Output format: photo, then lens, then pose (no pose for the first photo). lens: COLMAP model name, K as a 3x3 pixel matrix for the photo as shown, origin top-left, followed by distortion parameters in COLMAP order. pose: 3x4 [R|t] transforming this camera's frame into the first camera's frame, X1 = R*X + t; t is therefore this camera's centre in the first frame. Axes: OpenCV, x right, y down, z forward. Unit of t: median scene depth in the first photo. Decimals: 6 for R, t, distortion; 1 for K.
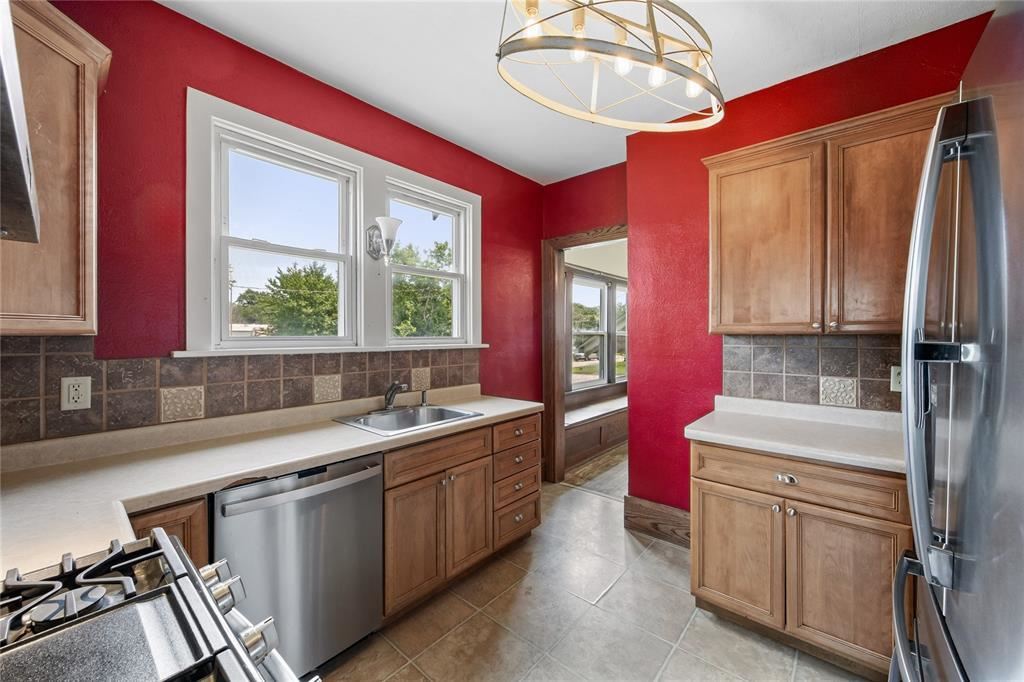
lens RADIAL K [[395.1, 0, 508.5], [0, 395.1, 338.4], [0, 0, 1]] dist [0.000456, -0.000018]
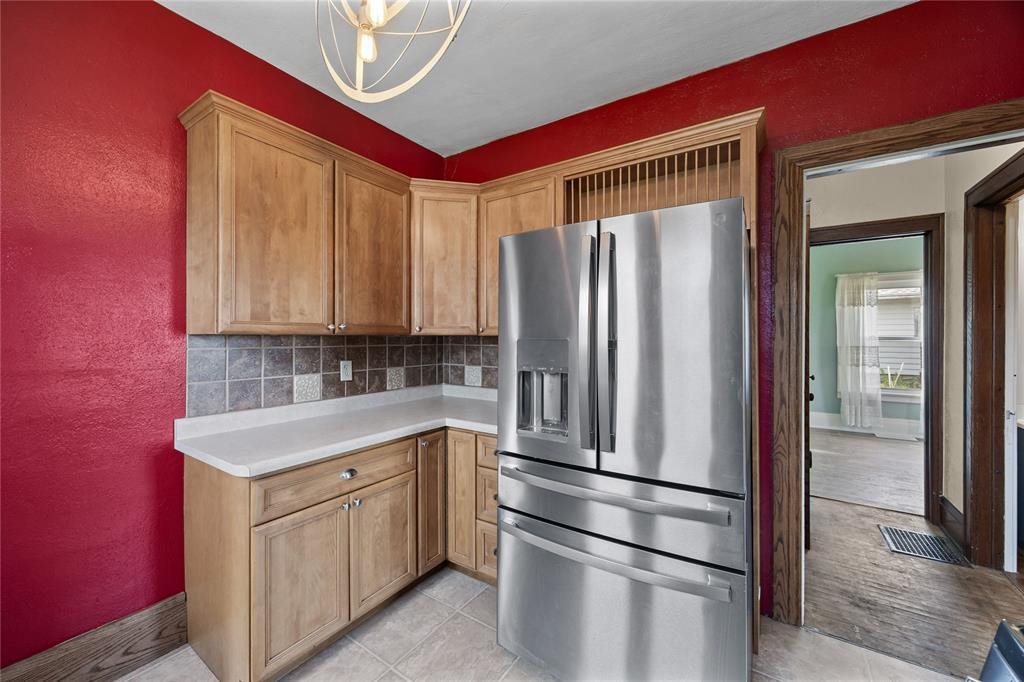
lens RADIAL K [[395.1, 0, 508.5], [0, 395.1, 338.4], [0, 0, 1]] dist [0.000456, -0.000018]
pose [[-0.126603, -0.002500, 0.991950, -0.311728], [0.007026, 0.999969, 0.003417, -0.001069], [-0.991929, 0.007402, -0.126581, 0.593833]]
